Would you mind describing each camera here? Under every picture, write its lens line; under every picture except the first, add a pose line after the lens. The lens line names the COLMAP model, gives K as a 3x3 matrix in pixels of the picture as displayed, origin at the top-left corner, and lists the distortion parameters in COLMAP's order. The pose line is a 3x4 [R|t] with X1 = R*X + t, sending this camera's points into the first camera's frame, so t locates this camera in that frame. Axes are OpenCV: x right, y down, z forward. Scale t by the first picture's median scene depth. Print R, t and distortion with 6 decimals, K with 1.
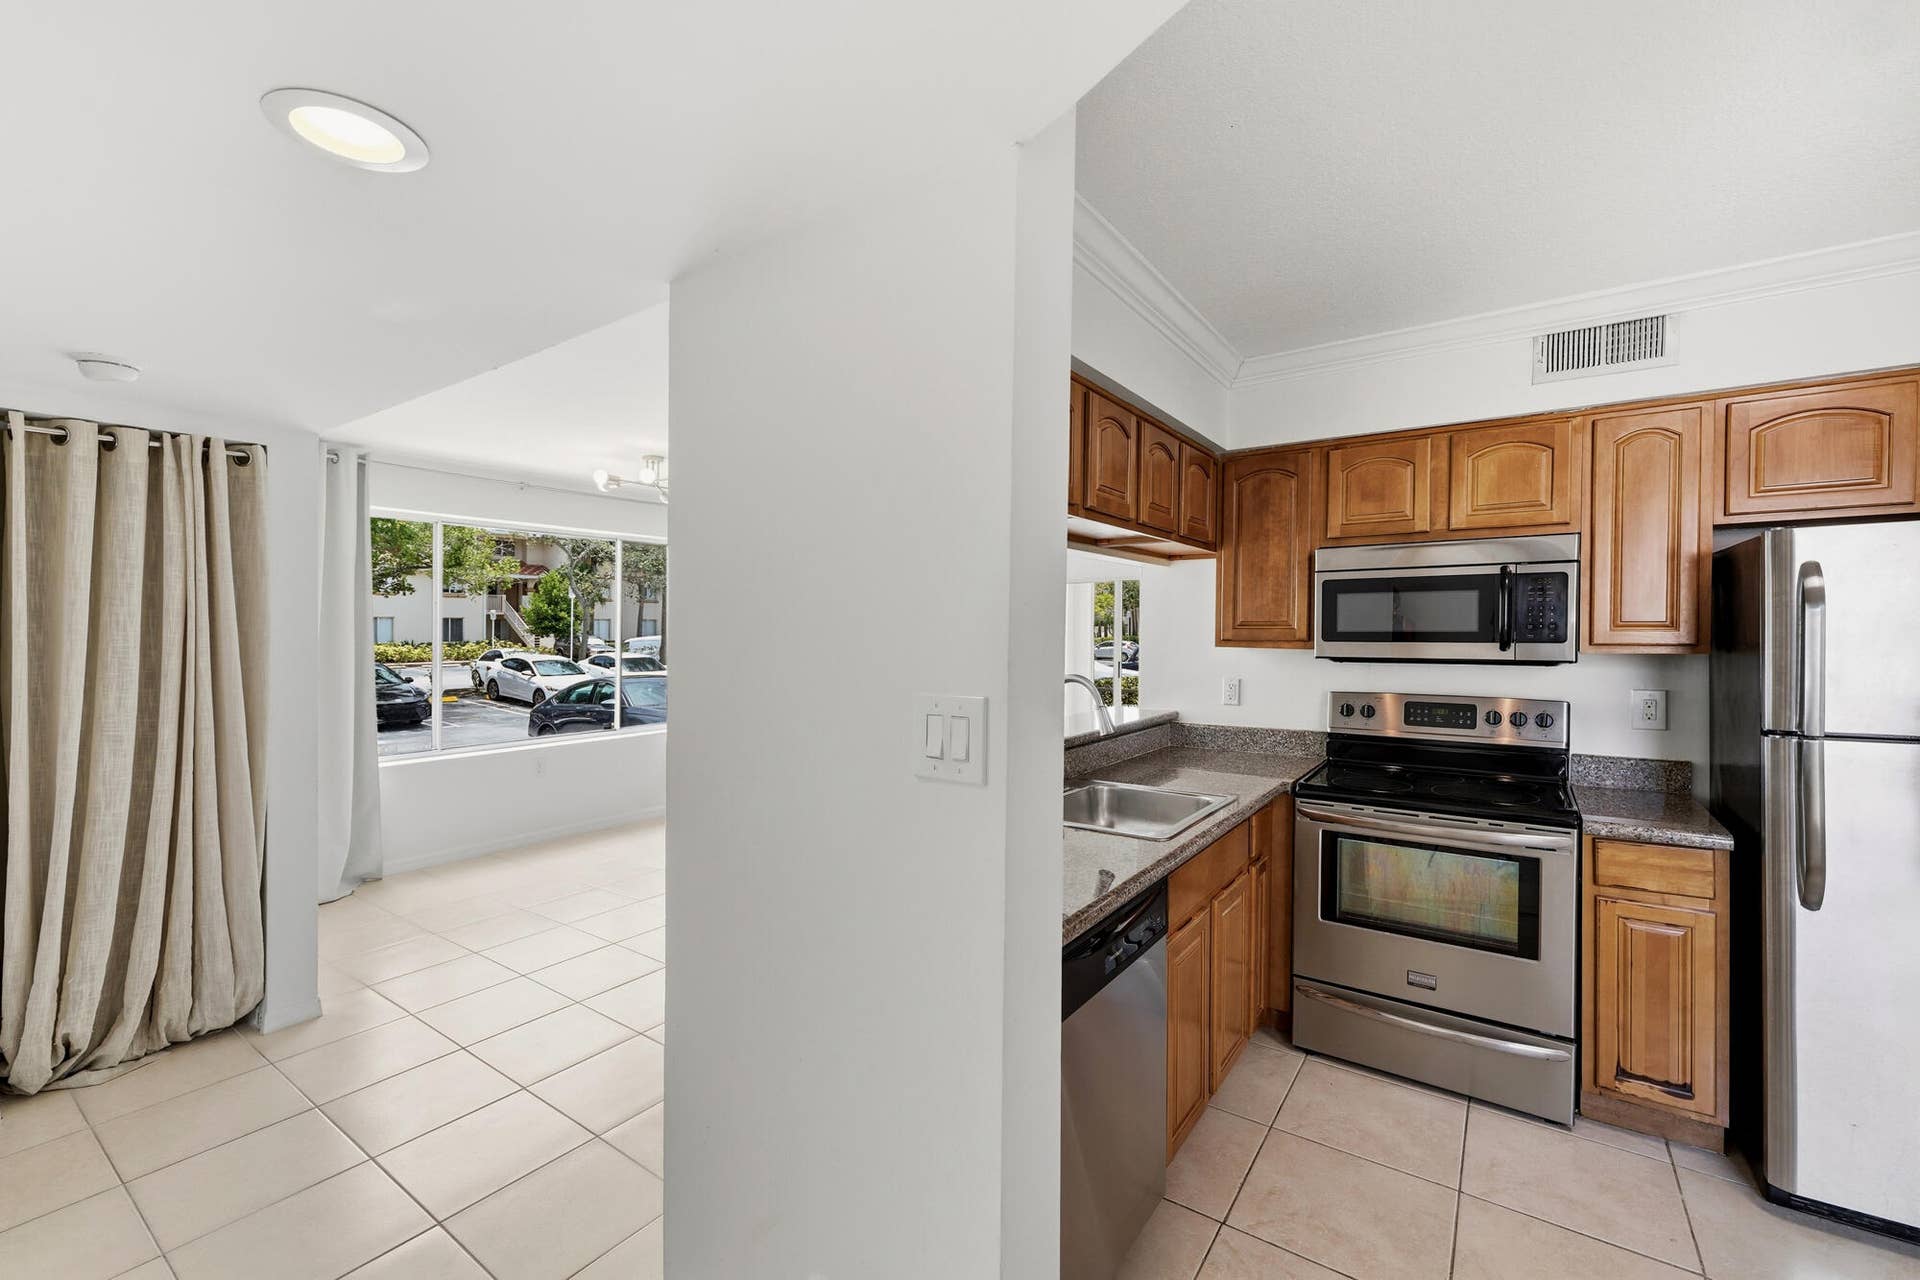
lens RADIAL K [[795.6, 0, 962.5], [0, 795.6, 631.0], [0, 0, 1]] dist [0.019183, -0.000106]
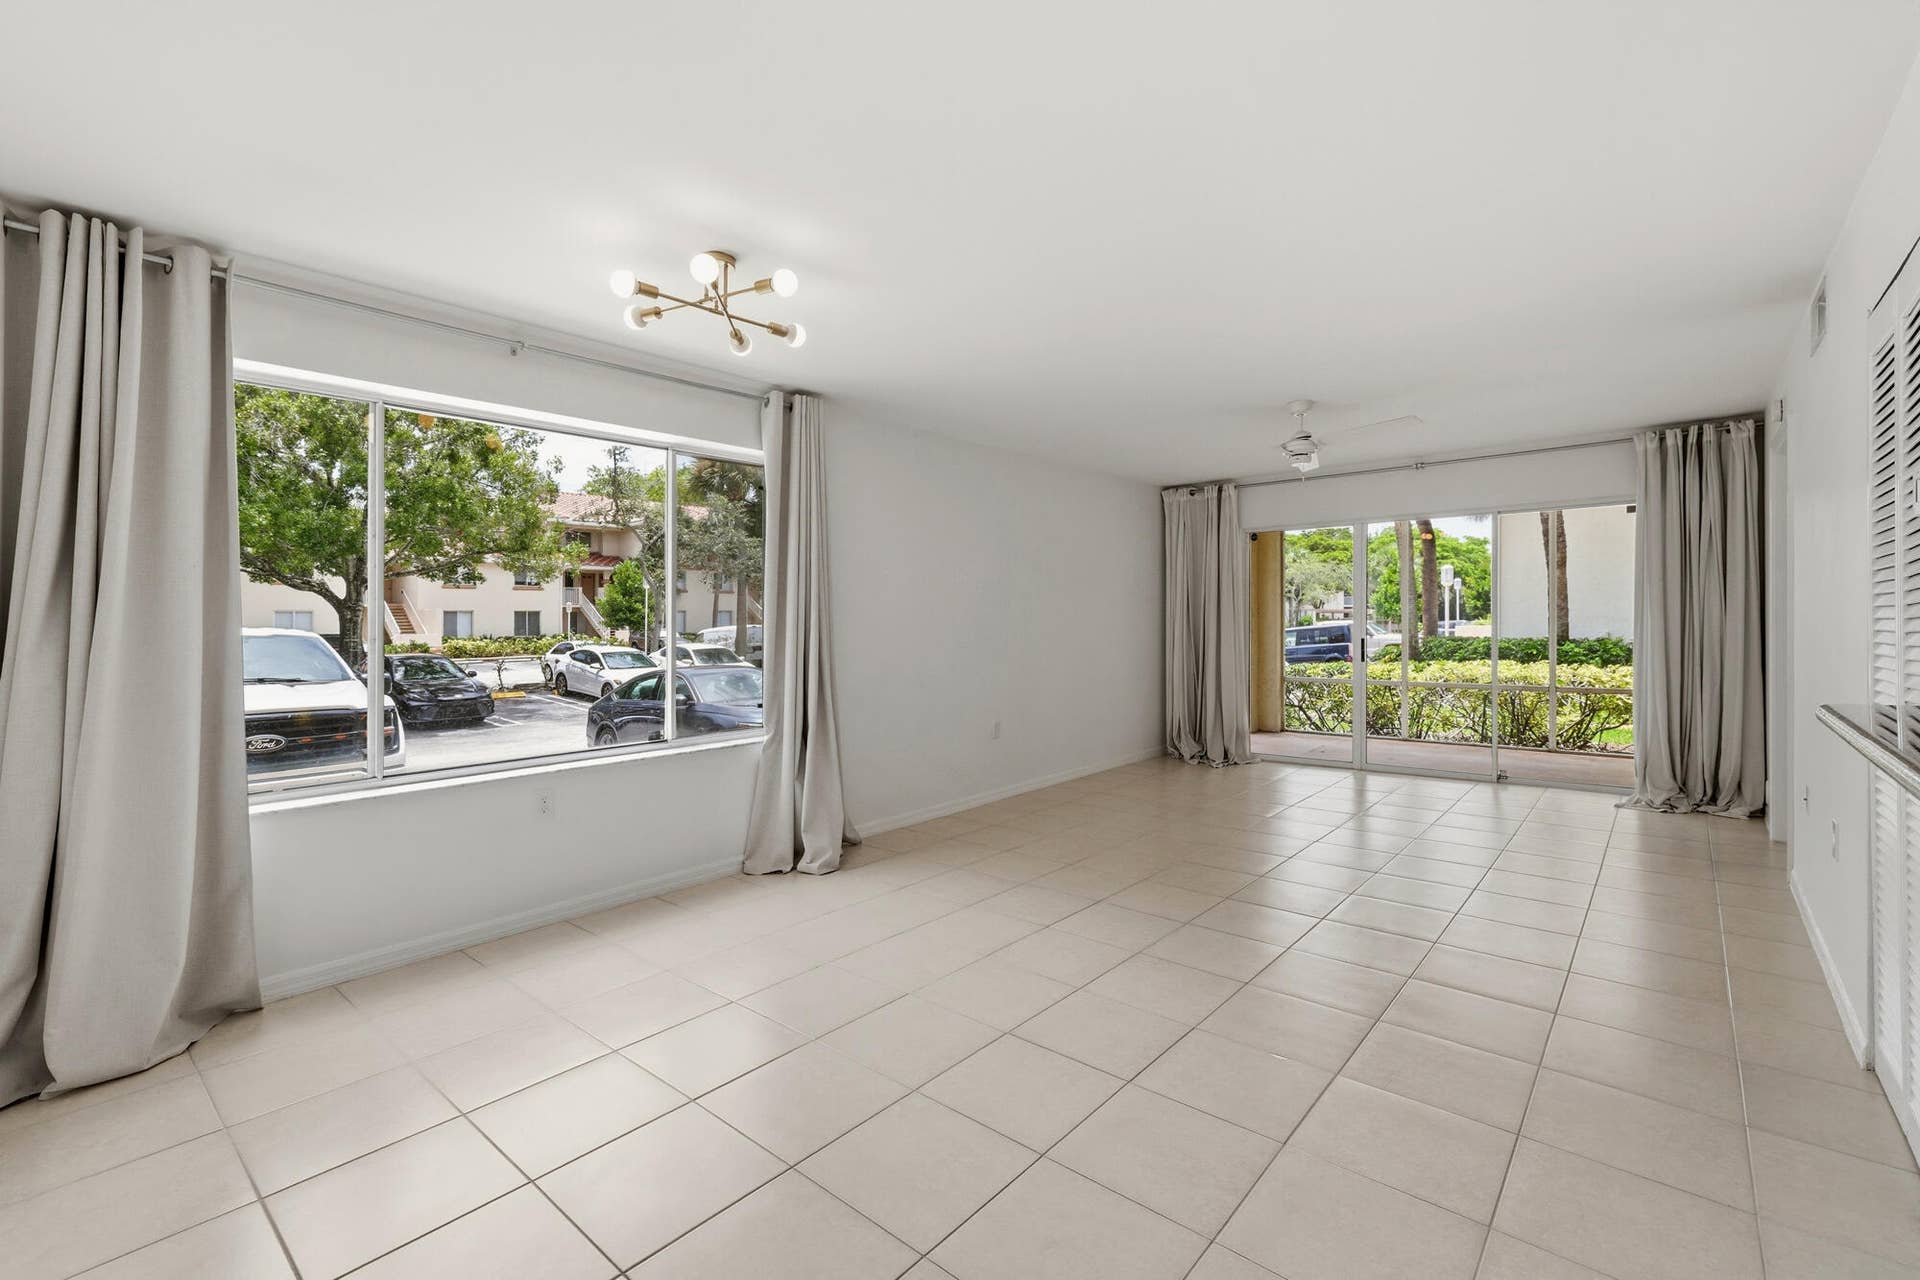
lens RADIAL K [[813.4, 0, 962.8], [0, 813.4, 642.9], [0, 0, 1]] dist [-0.002715, 0.000153]
pose [[0.995750, -0.009608, -0.091592, -0.174044], [0.011710, 0.999679, 0.022446, 0.043703], [0.091347, -0.023423, 0.995544, 0.481140]]
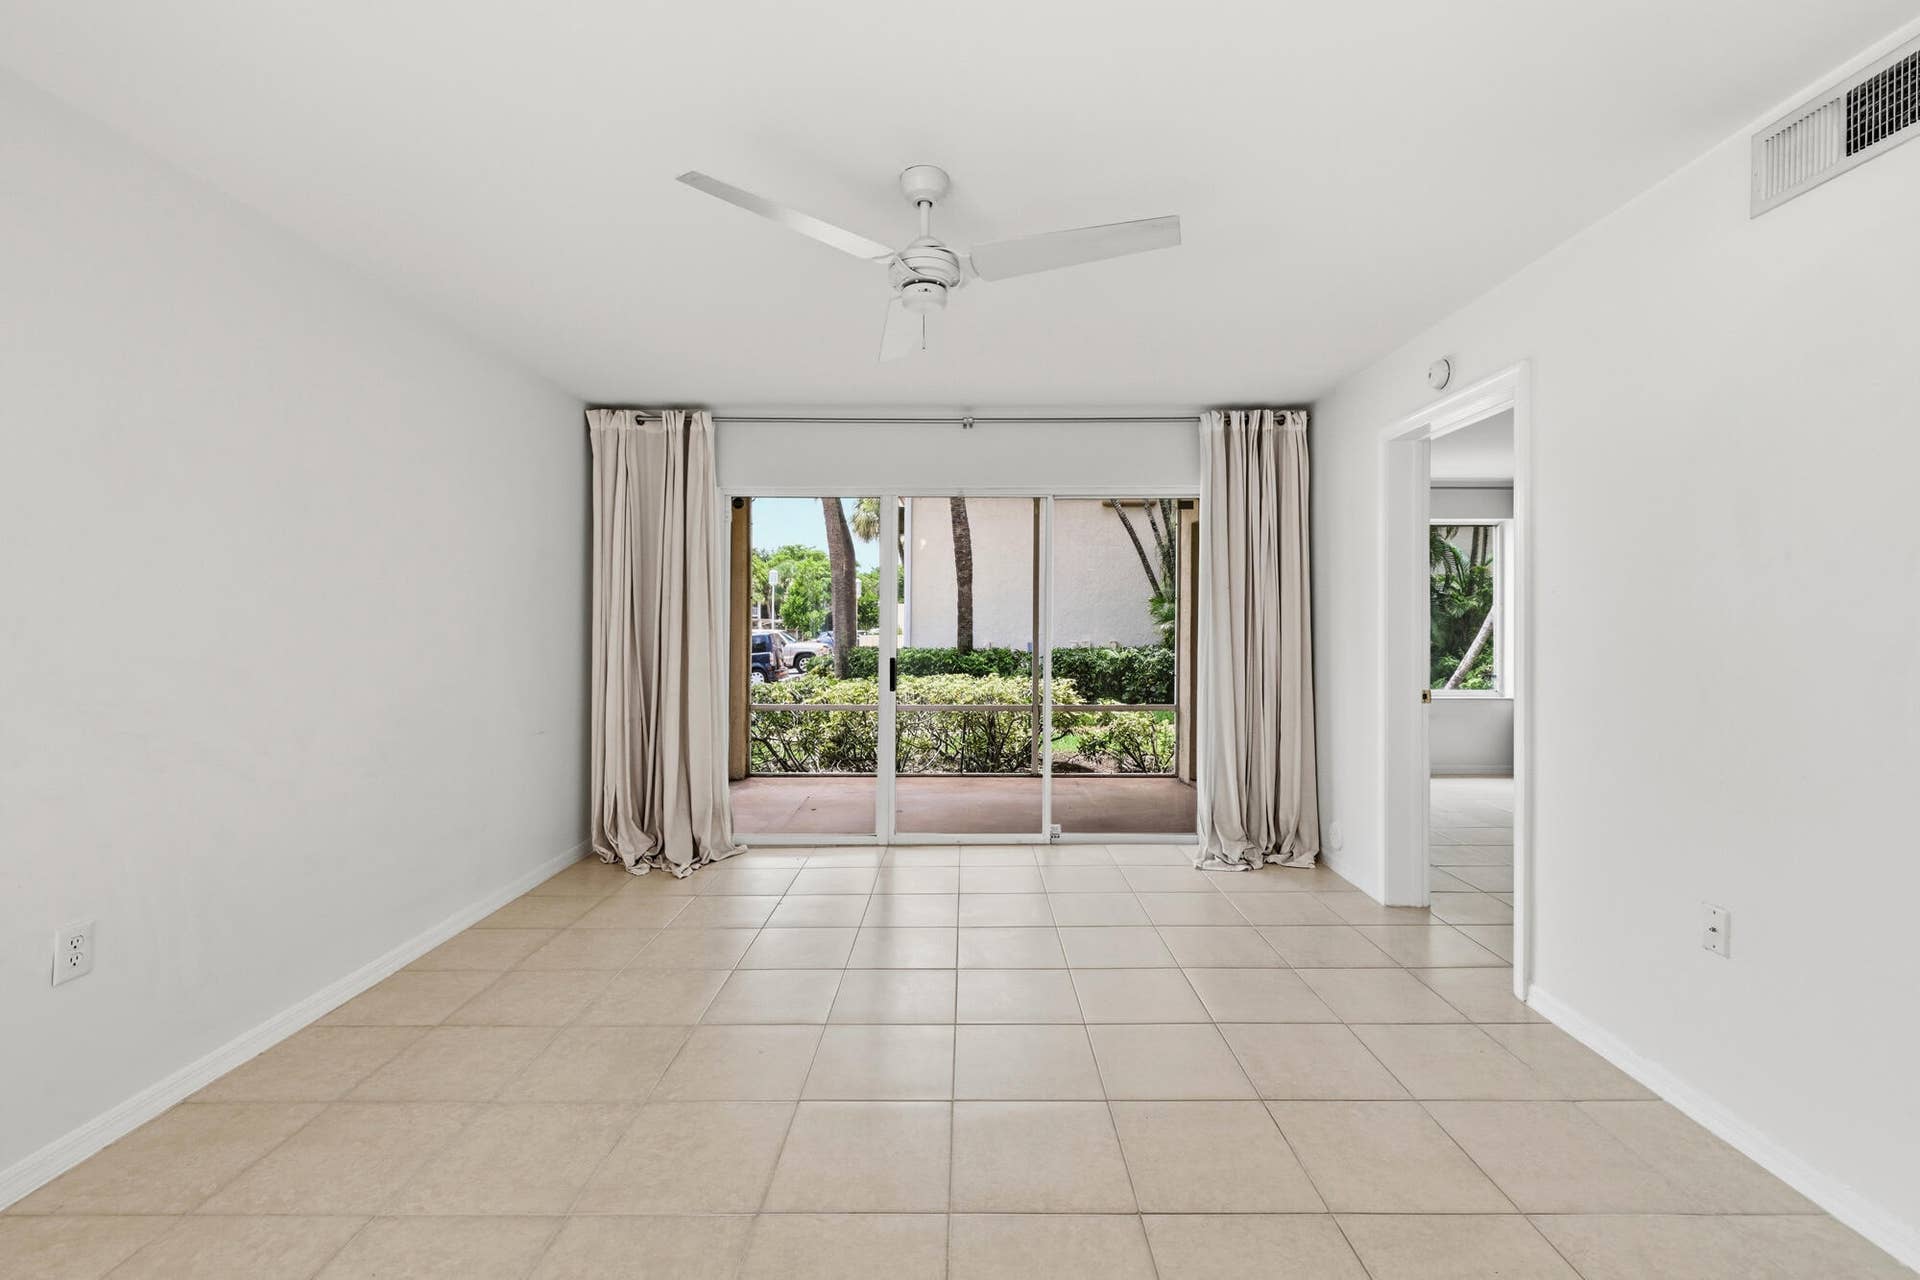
lens RADIAL K [[813.4, 0, 955.9], [0, 813.4, 616.7], [0, 0, 1]] dist [-0.002715, 0.000153]
pose [[0.822711, 0.009938, 0.568373, -0.111442], [-0.001571, 0.999883, -0.015208, 0.041866], [-0.568458, 0.011618, 0.822630, 1.094967]]
